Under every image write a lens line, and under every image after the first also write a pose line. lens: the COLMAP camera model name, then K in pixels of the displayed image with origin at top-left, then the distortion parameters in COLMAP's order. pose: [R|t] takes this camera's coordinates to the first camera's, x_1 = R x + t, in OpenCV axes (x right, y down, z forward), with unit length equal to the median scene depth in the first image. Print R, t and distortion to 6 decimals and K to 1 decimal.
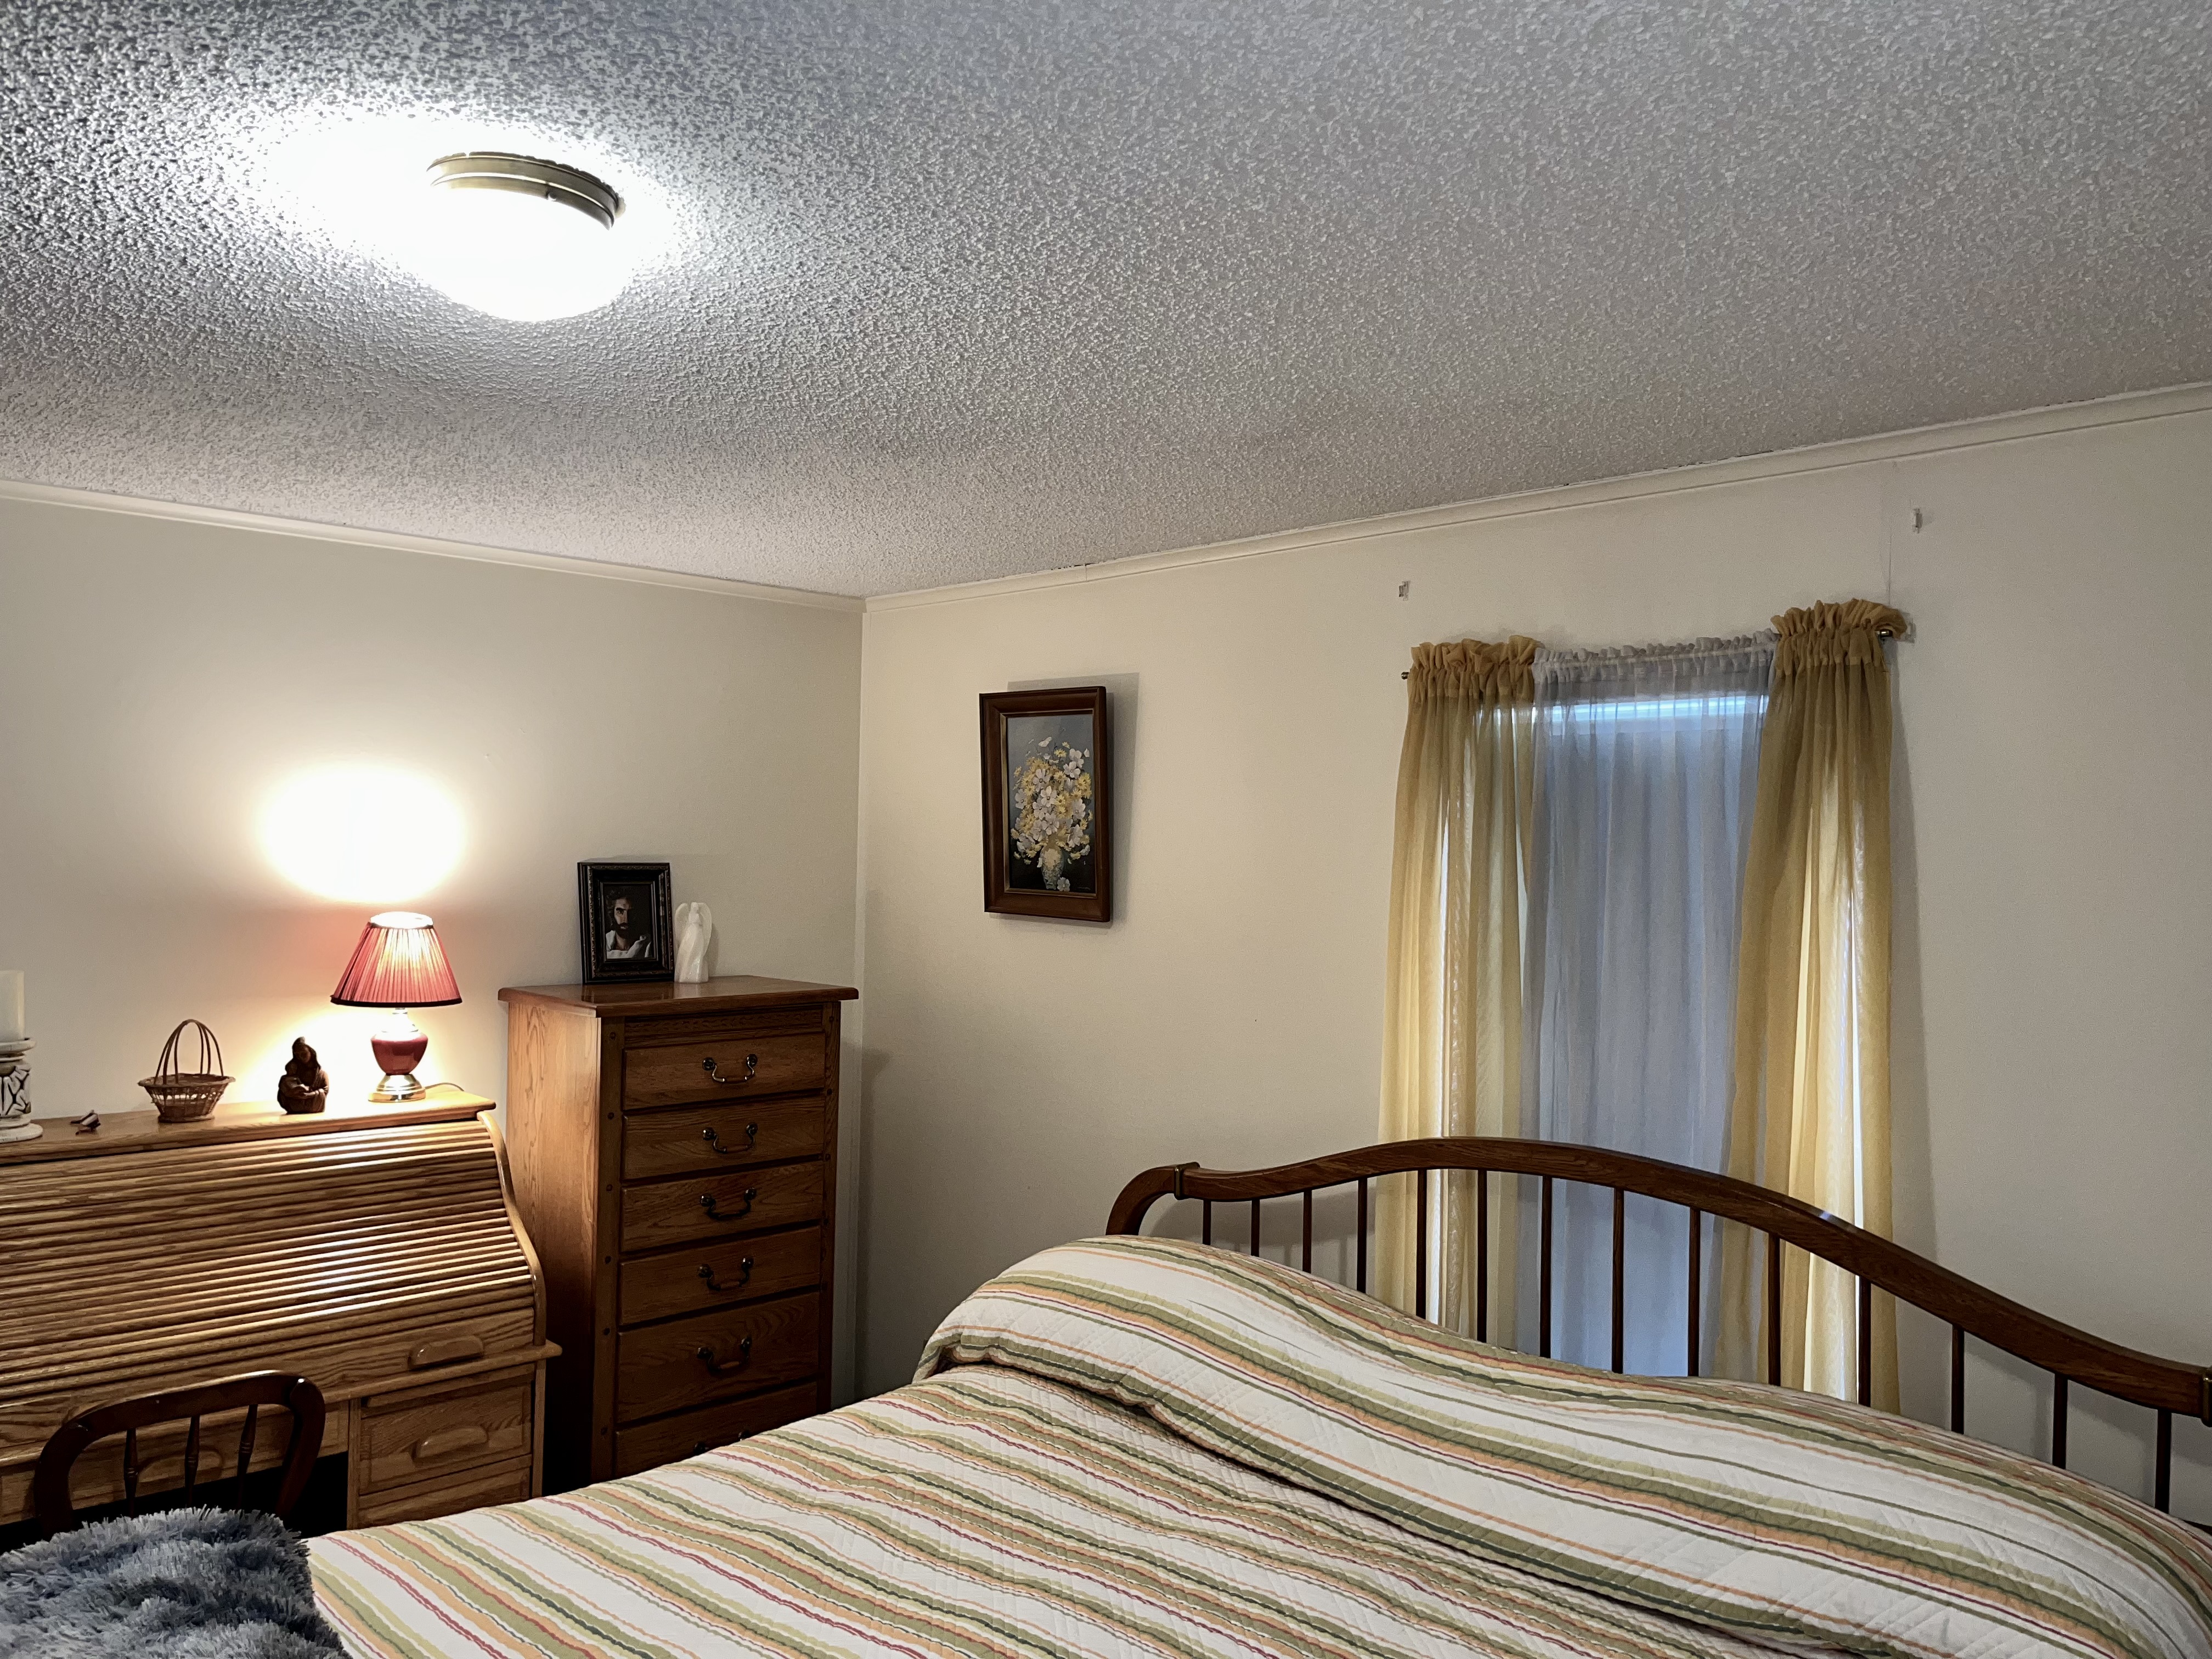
lens RADIAL K [[1685.5, 0, 1098.8], [0, 1685.5, 858.9], [0, 0, 1]] dist [0.081236, -0.088611]
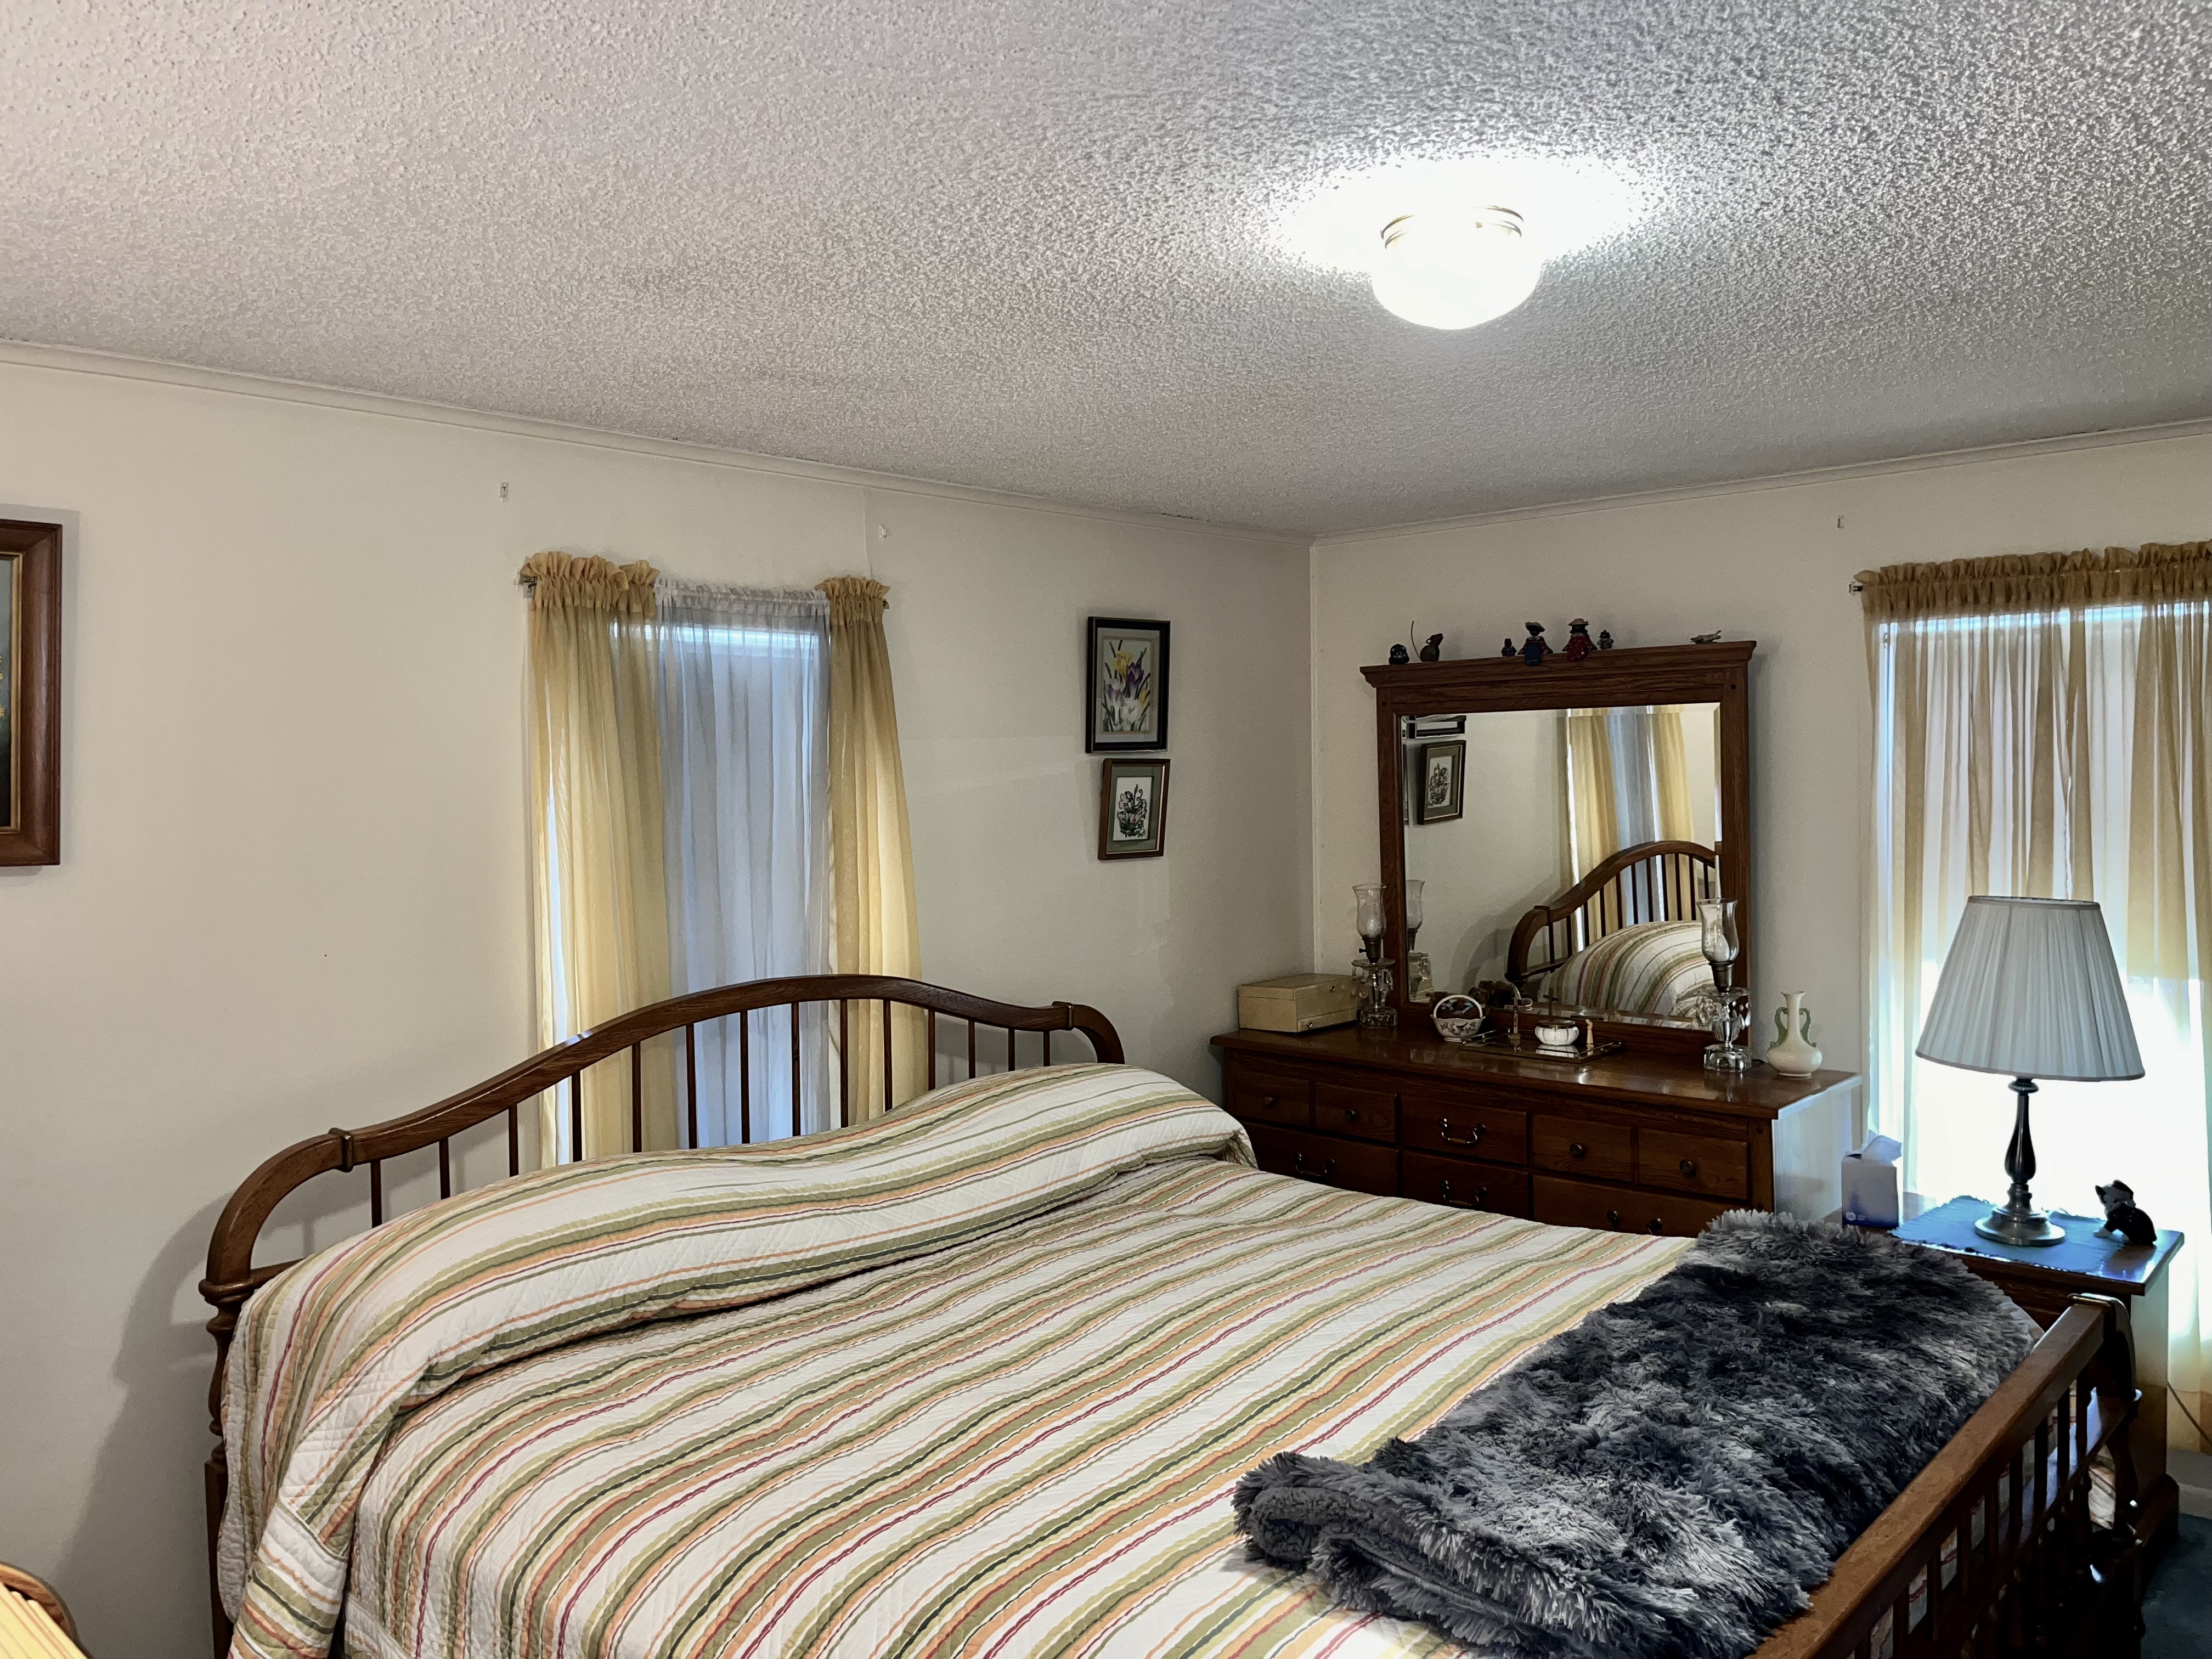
lens RADIAL K [[1685.5, 0, 1098.8], [0, 1685.5, 858.9], [0, 0, 1]] dist [0.081236, -0.088611]
pose [[-0.072255, -0.064114, 0.995323, -1.014050], [0.026189, 0.997466, 0.066153, 0.001232], [-0.997042, 0.030846, -0.070393, 0.854041]]
